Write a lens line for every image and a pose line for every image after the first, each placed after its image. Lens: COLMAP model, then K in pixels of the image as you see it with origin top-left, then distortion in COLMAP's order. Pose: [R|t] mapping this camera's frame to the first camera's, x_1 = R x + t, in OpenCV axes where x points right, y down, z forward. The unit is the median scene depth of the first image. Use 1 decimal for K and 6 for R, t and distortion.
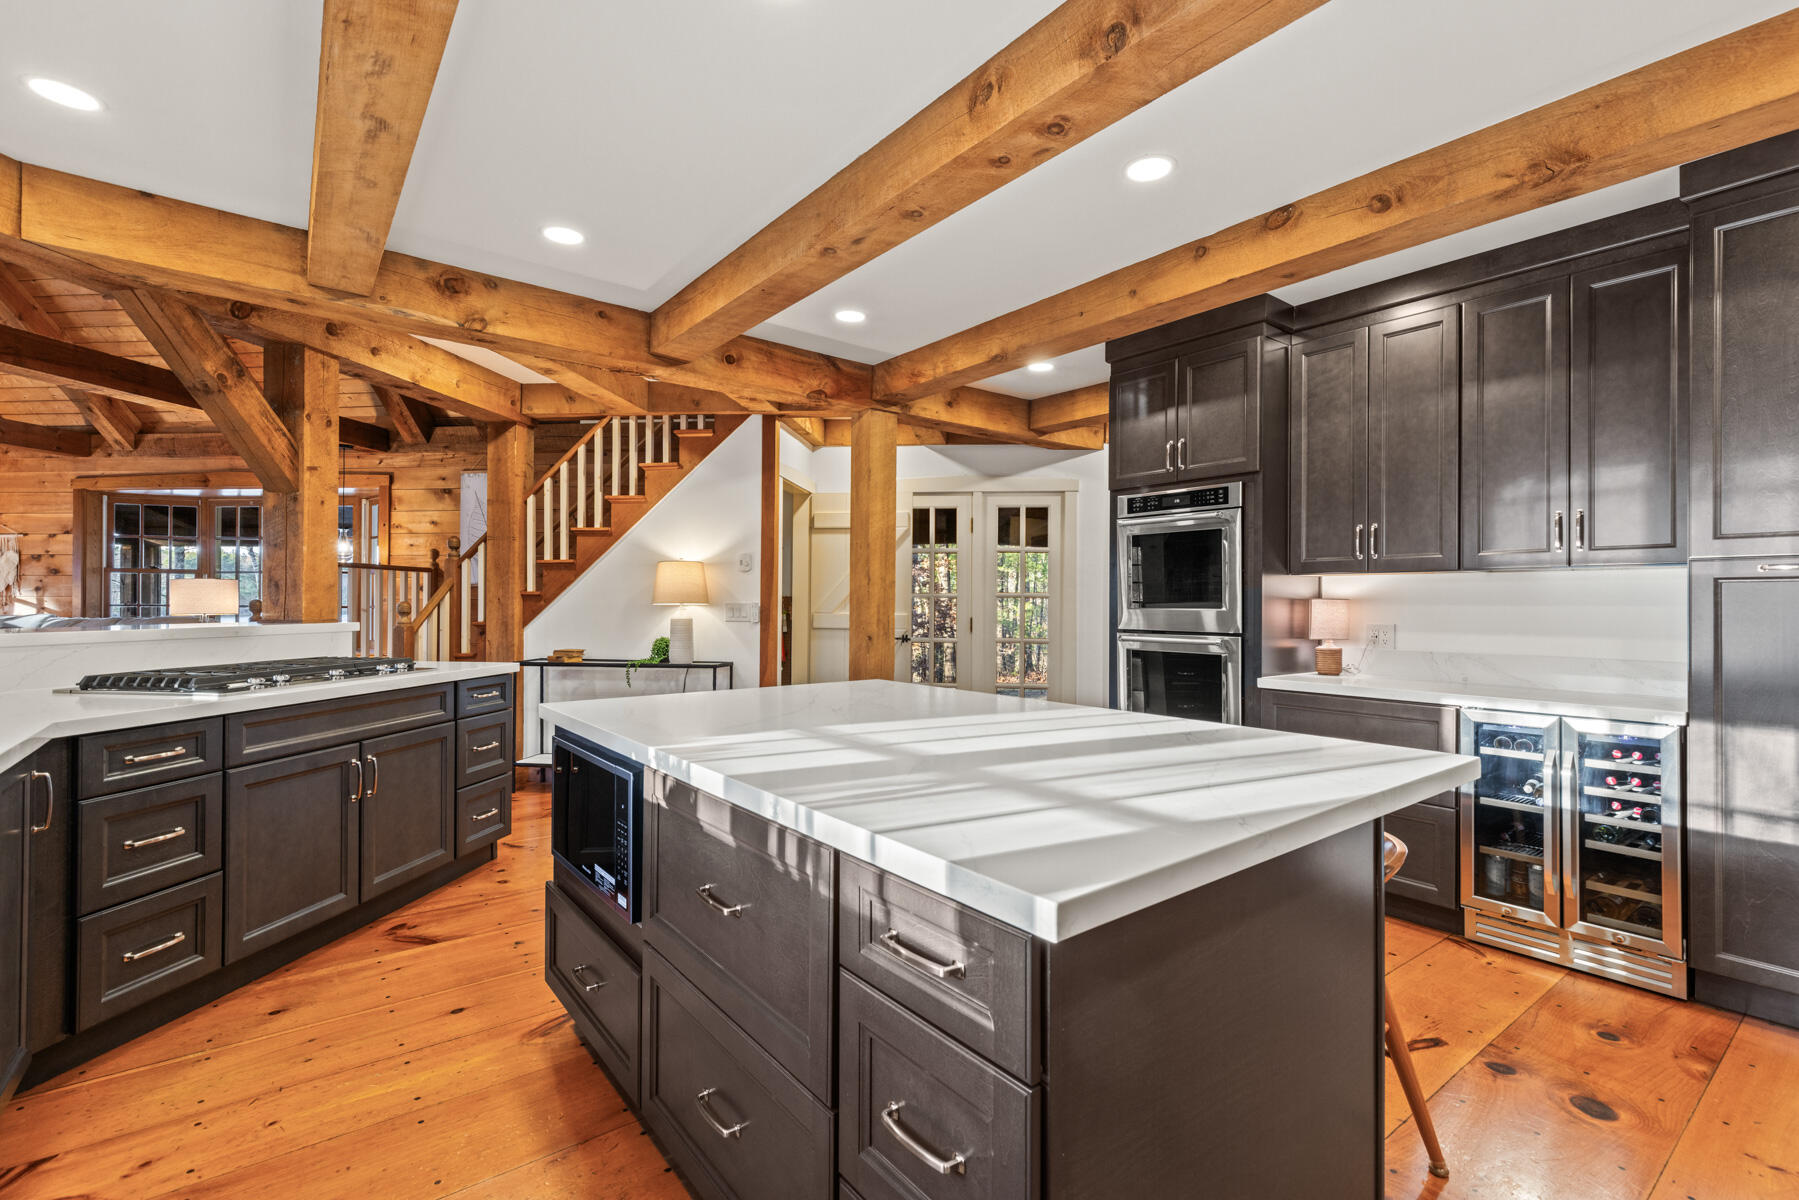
lens RADIAL K [[813.3, 0, 905.8], [0, 813.3, 599.2], [0, 0, 1]] dist [0.005894, 0.000300]
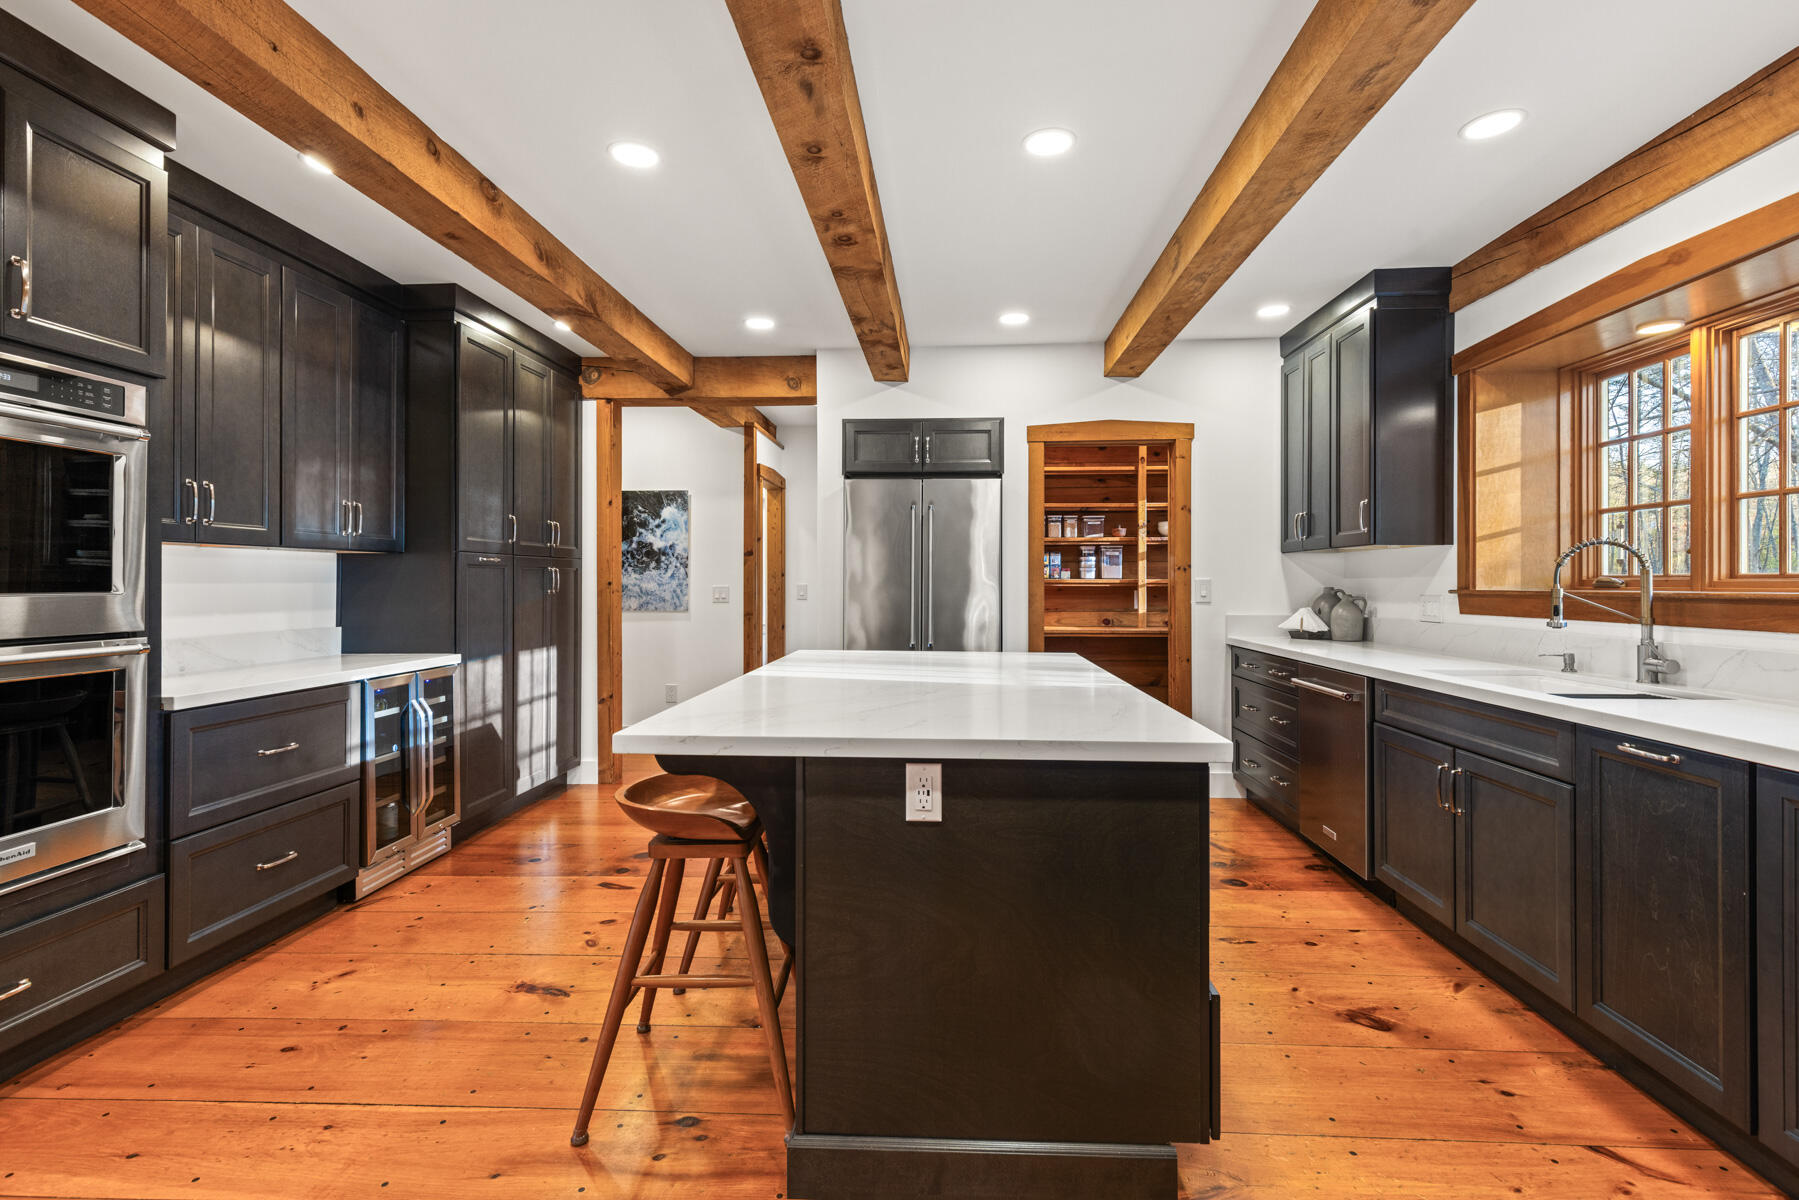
lens RADIAL K [[813.3, 0, 917.5], [0, 813.3, 584.8], [0, 0, 1]] dist [0.005894, 0.000300]
pose [[-0.762596, -0.008535, 0.646819, -0.308968], [-0.007935, 0.999961, 0.003840, 0.000045], [-0.646827, -0.002204, -0.762634, 0.760024]]
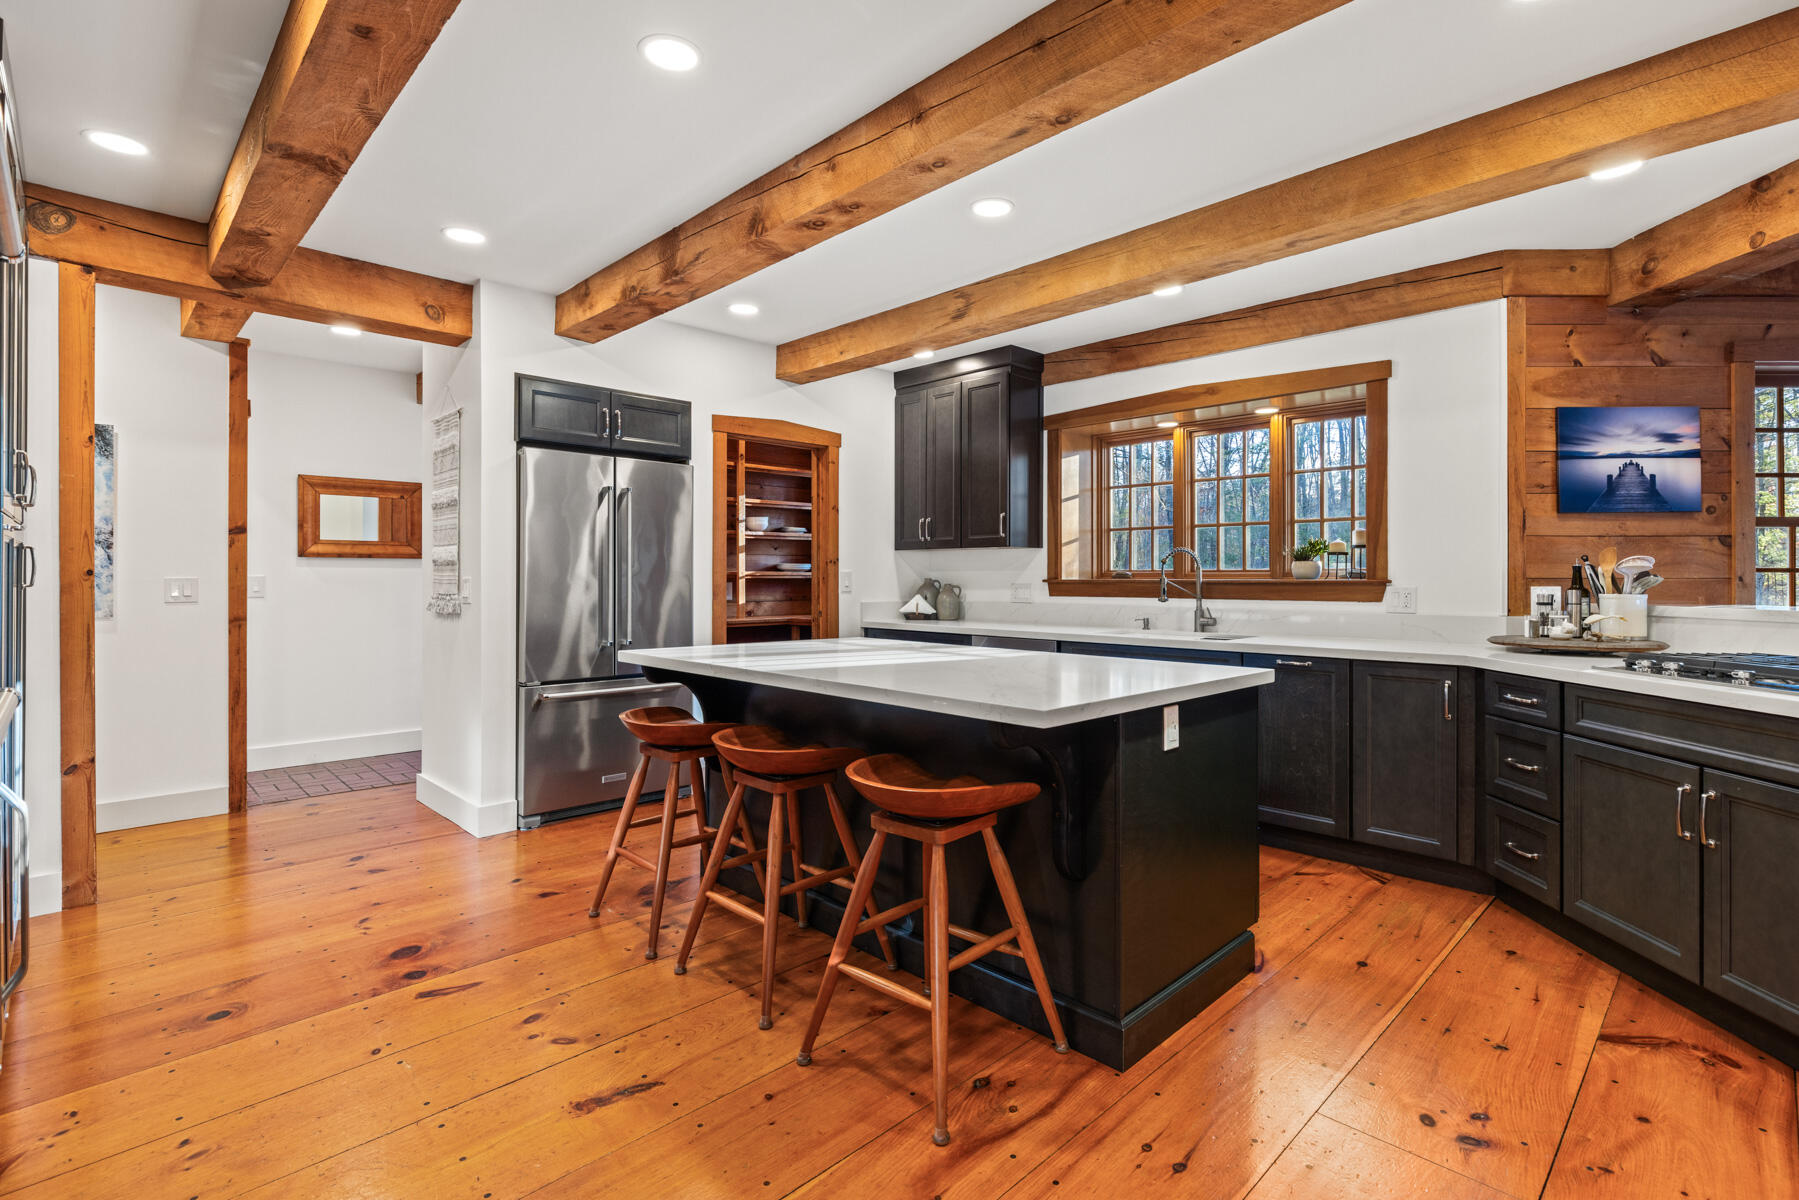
lens RADIAL K [[839.2, 0, 923.2], [0, 839.2, 580.7], [0, 0, 1]] dist [-0.000126, -0.000640]
pose [[-0.991130, -0.007437, -0.132690, 0.074535], [-0.007350, 0.999972, -0.001145, 0.006943], [0.132695, -0.000160, -0.991157, 0.930079]]
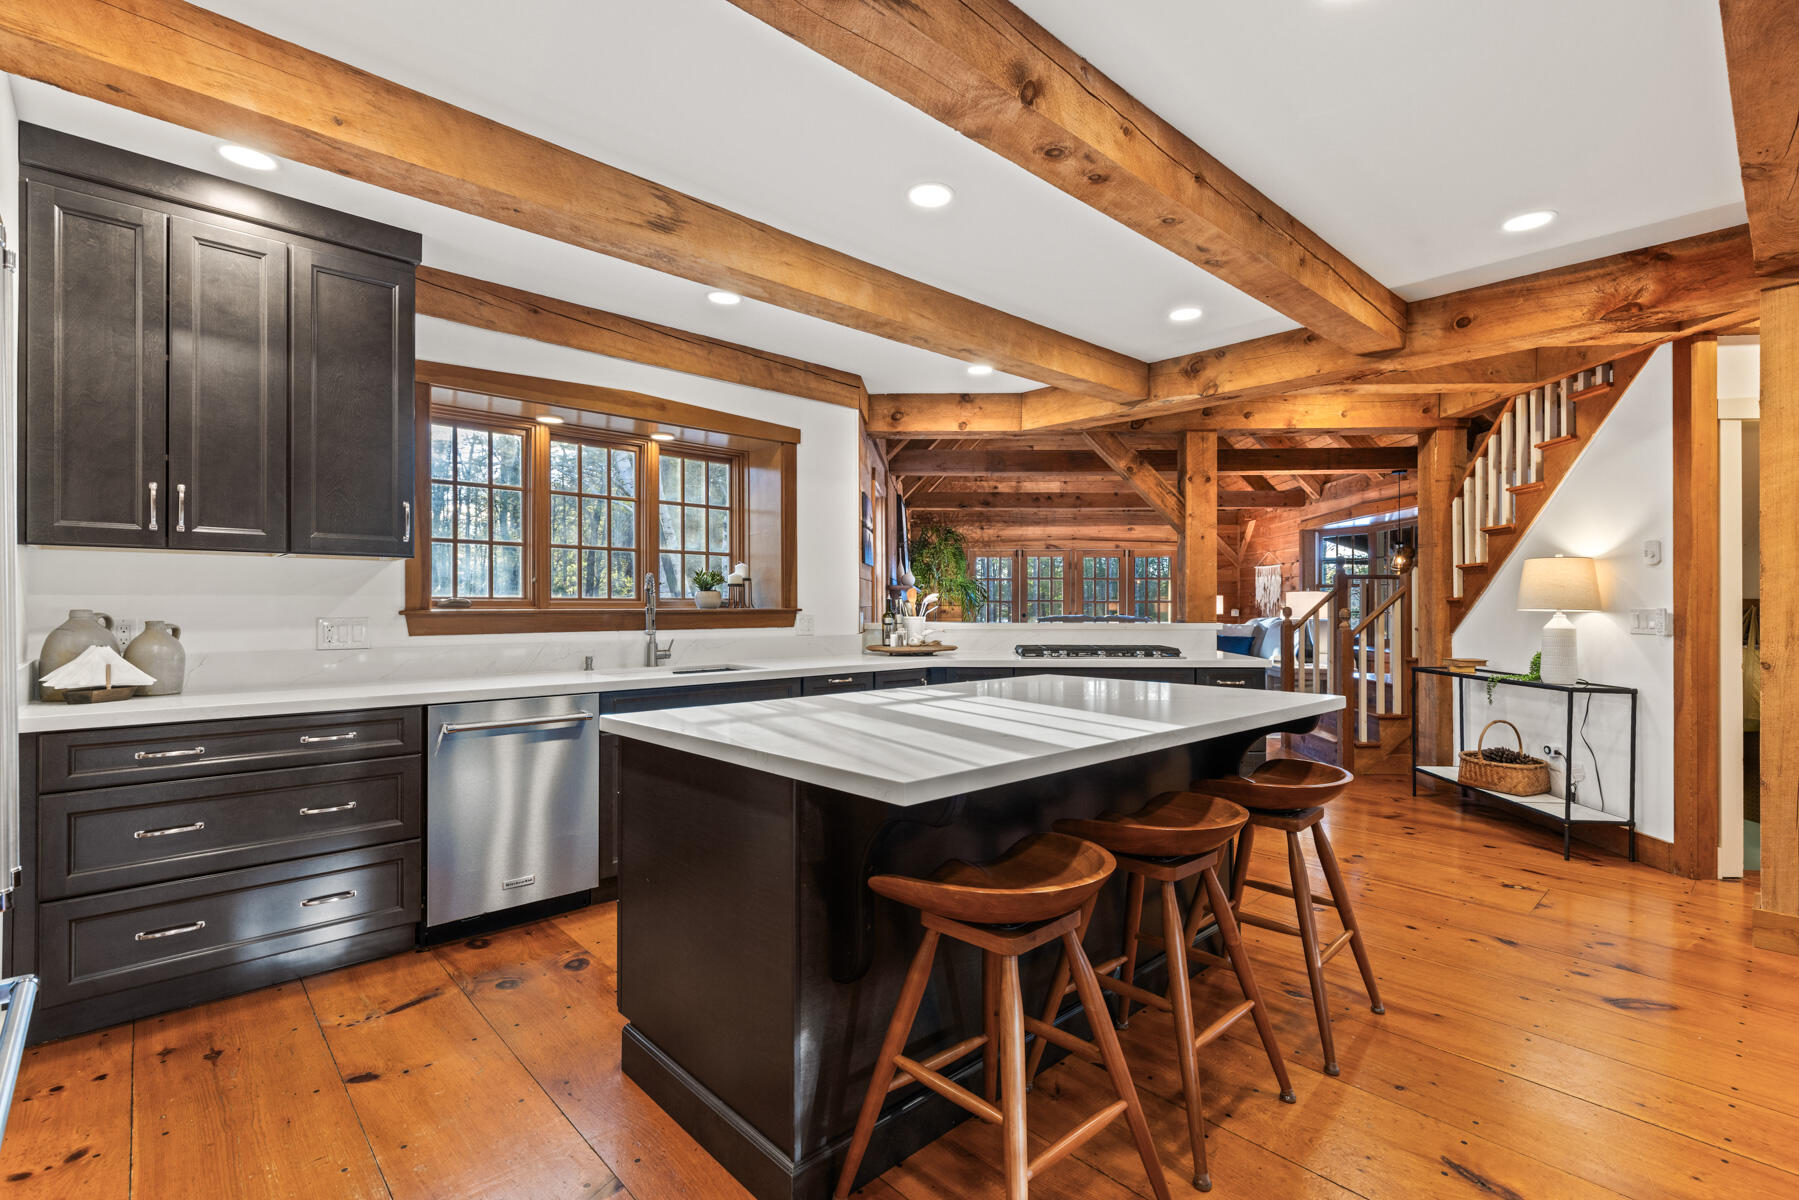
lens RADIAL K [[813.3, 0, 917.1], [0, 813.3, 605.3], [0, 0, 1]] dist [0.005894, 0.000300]
pose [[0.094027, -0.006108, -0.995551, 0.466128], [0.002177, 0.999980, -0.005930, 0.004055], [0.995567, -0.001610, 0.094038, 0.279855]]
